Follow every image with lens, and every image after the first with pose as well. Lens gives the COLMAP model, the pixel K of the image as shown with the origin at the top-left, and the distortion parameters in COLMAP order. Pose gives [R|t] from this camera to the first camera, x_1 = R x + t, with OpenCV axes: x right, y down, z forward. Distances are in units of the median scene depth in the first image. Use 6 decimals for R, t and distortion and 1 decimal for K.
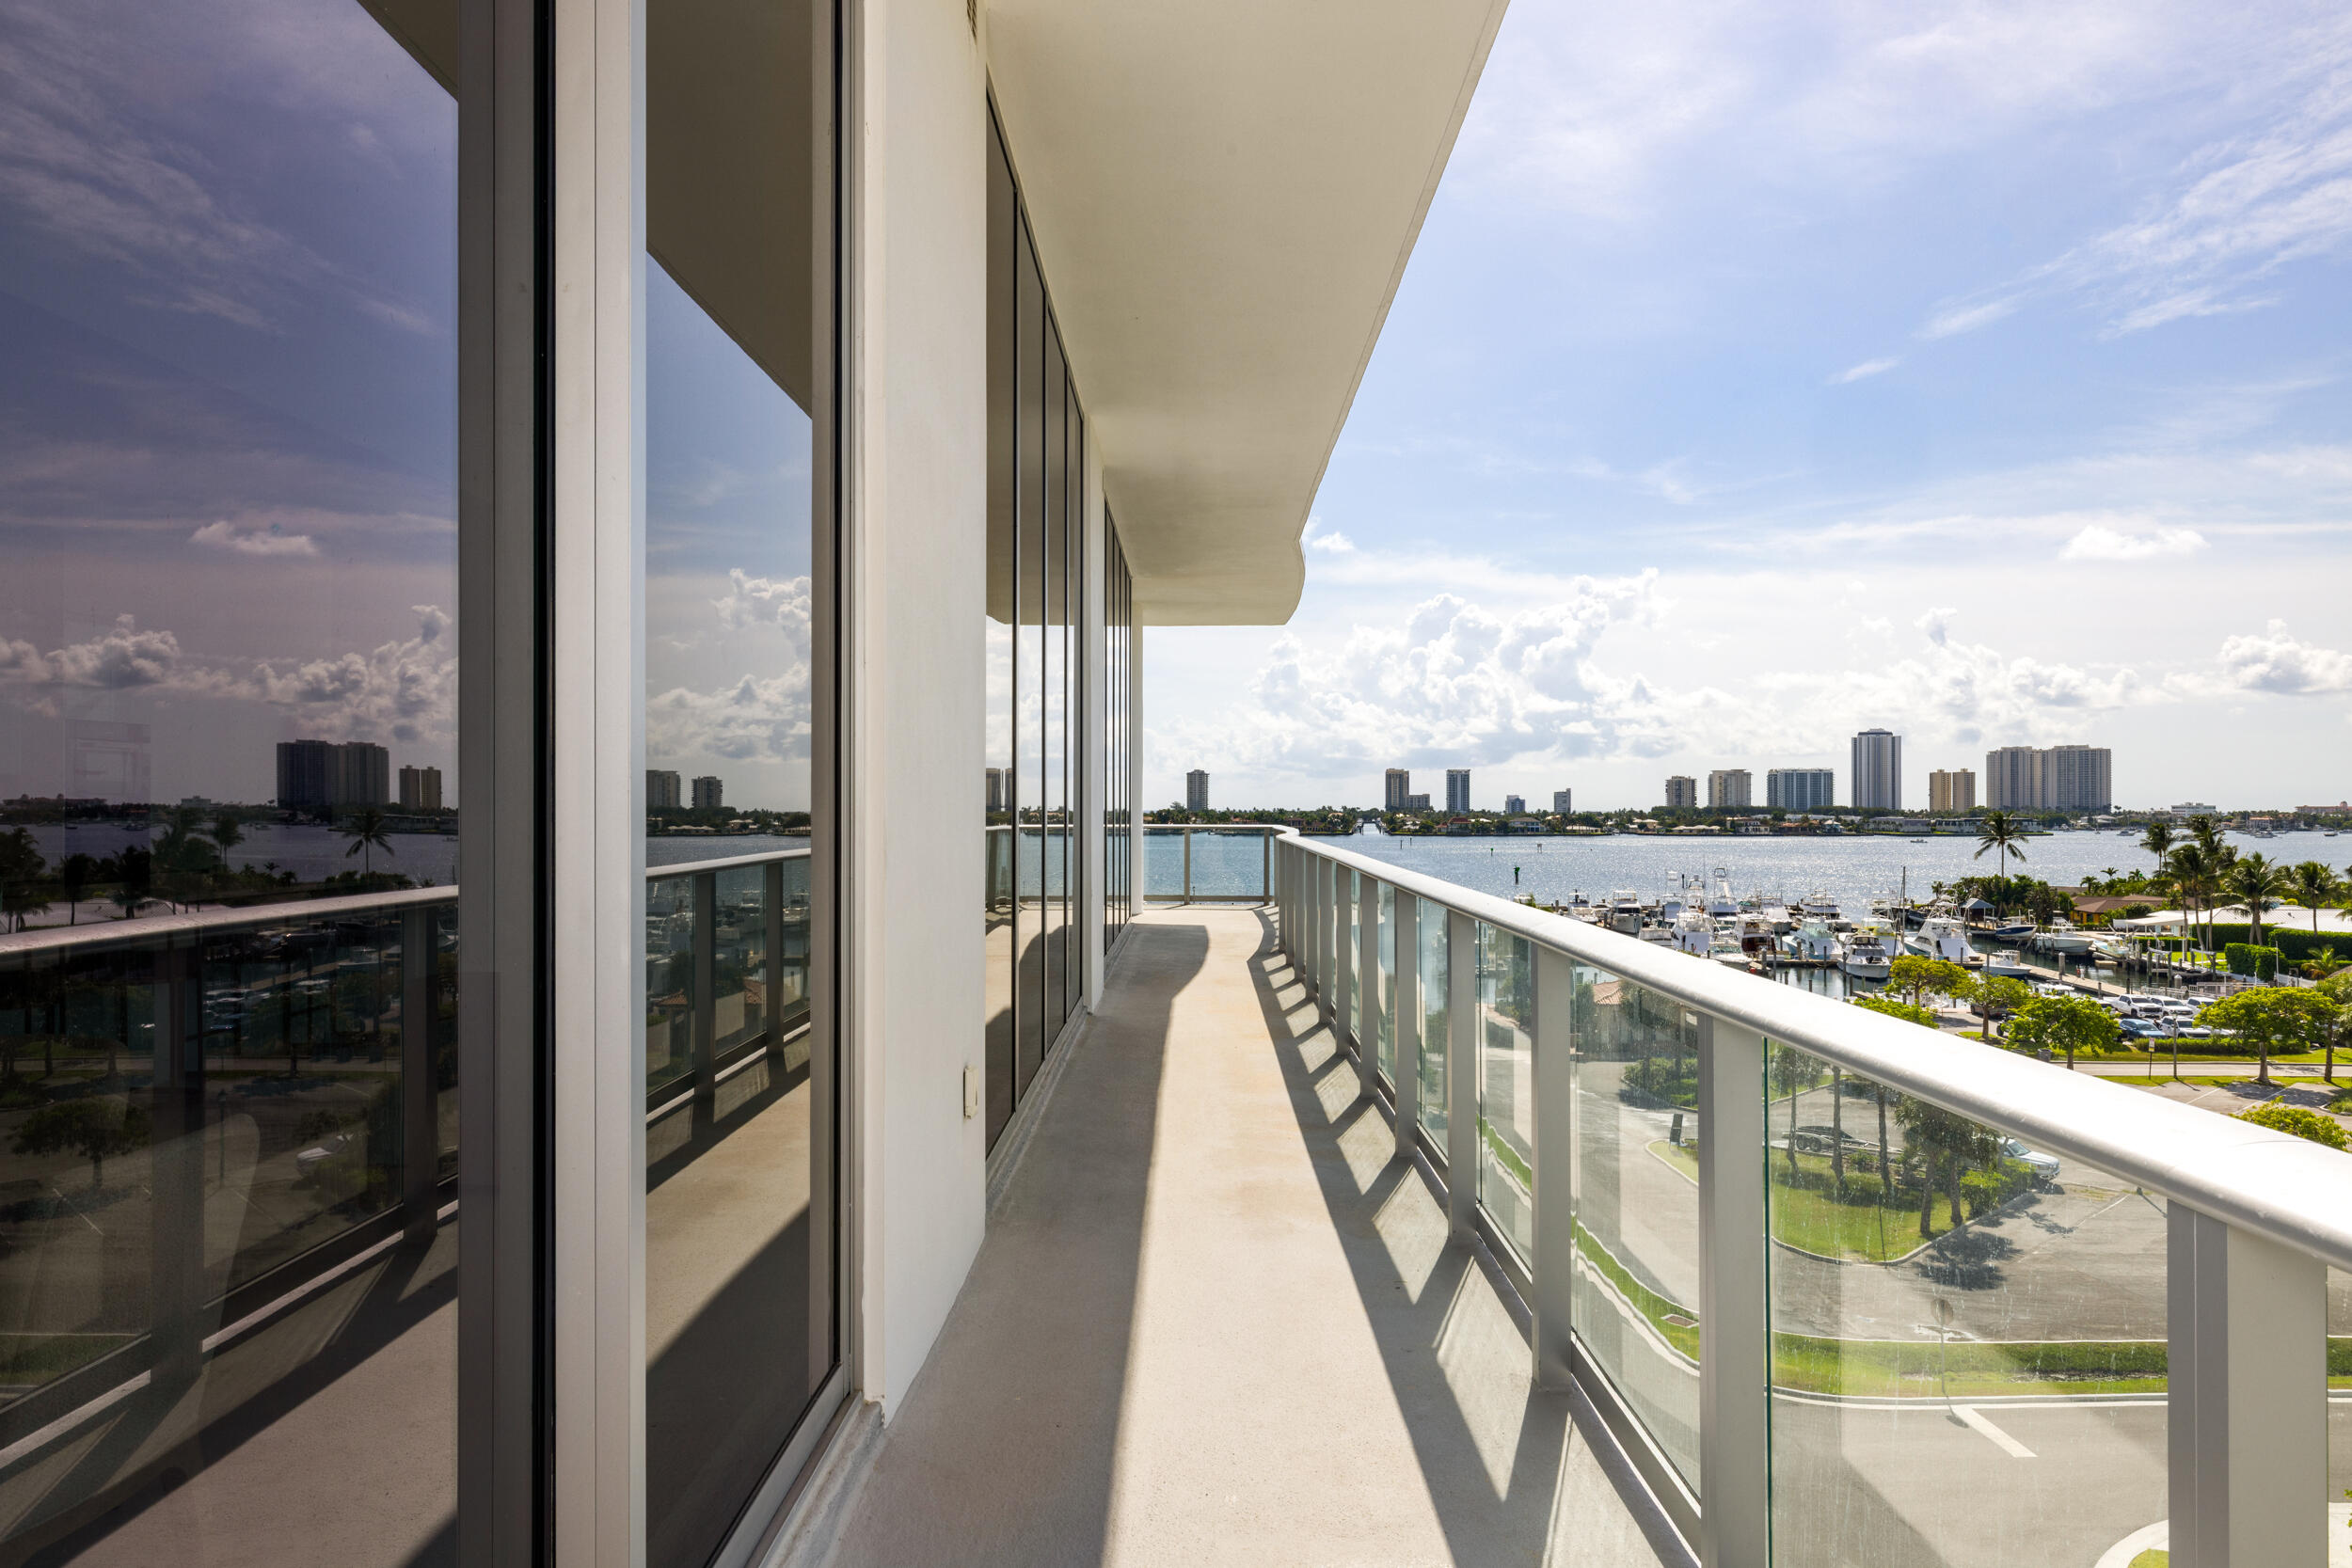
lens RADIAL K [[1517.5, 0, 1179.1], [0, 1517.5, 795.2], [0, 0, 1]] dist [-0.026089, -0.000749]
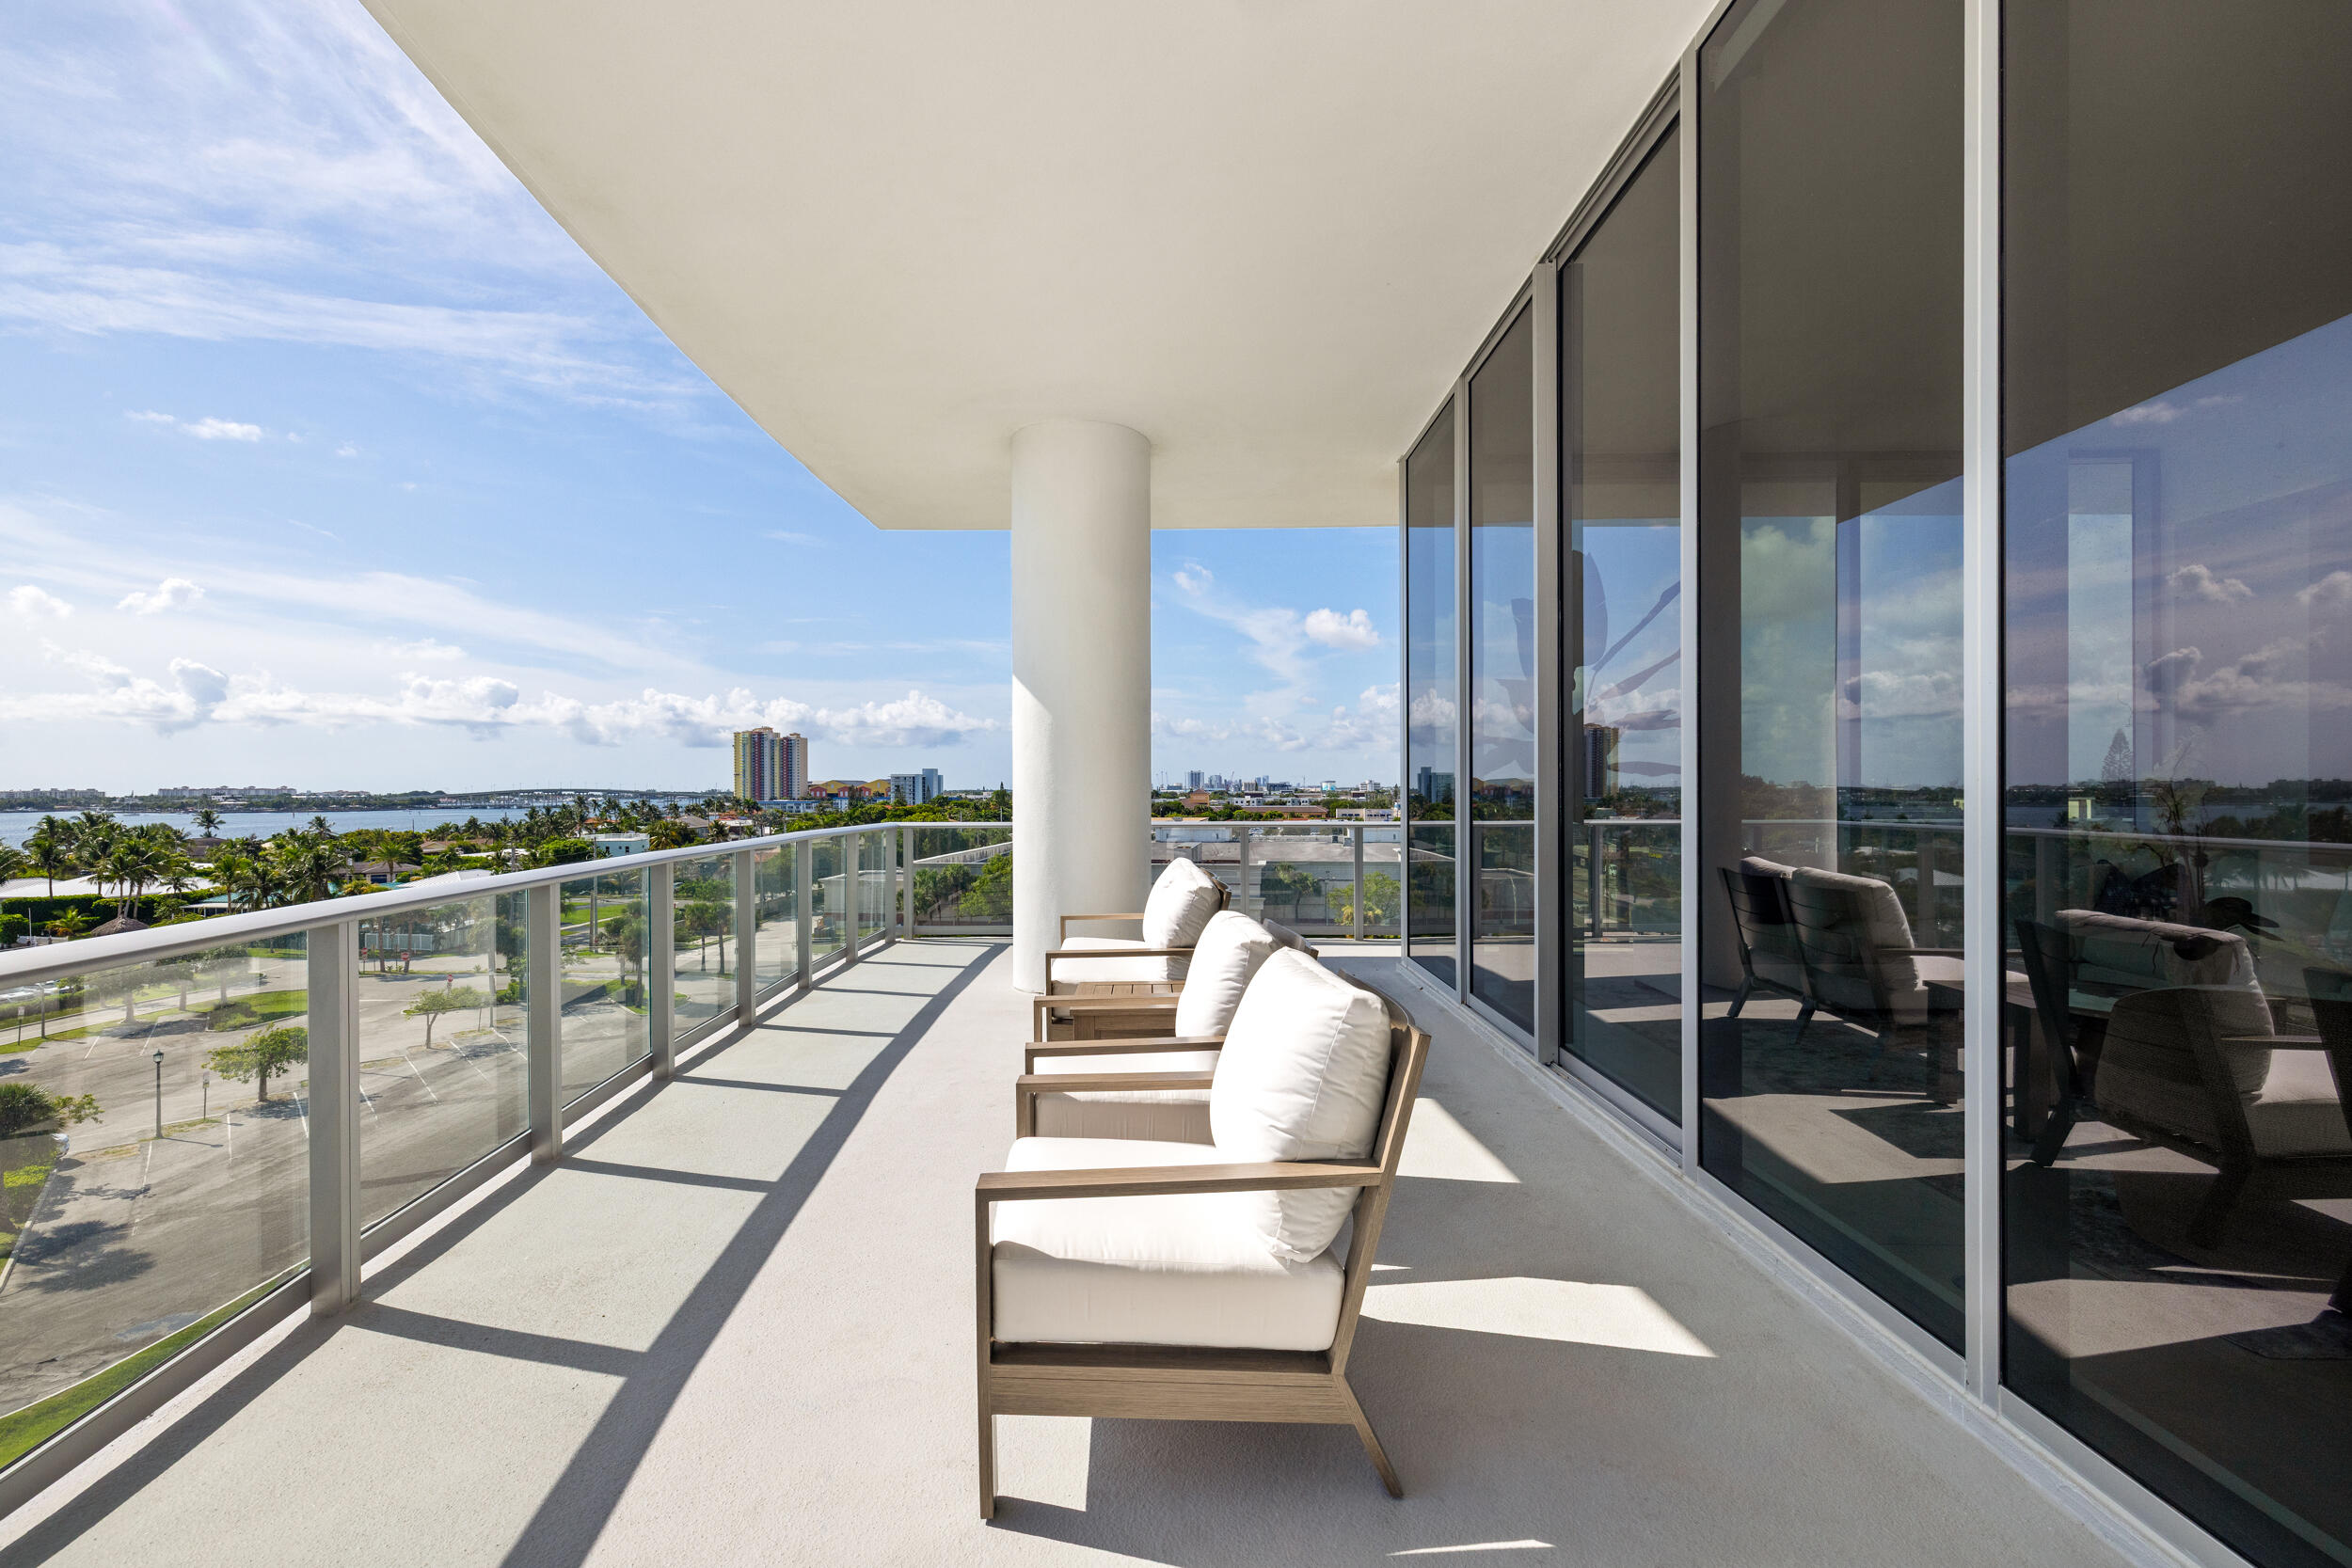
lens RADIAL K [[1005.1, 0, 1152.1], [0, 1005.1, 792.3], [0, 0, 1]] dist [0.000296, 0.000722]
pose [[0.005209, -0.005470, 0.999971, -0.119804], [-0.001934, 0.999983, 0.005481, 0.002469], [-0.999985, -0.001962, 0.005198, 0.289073]]
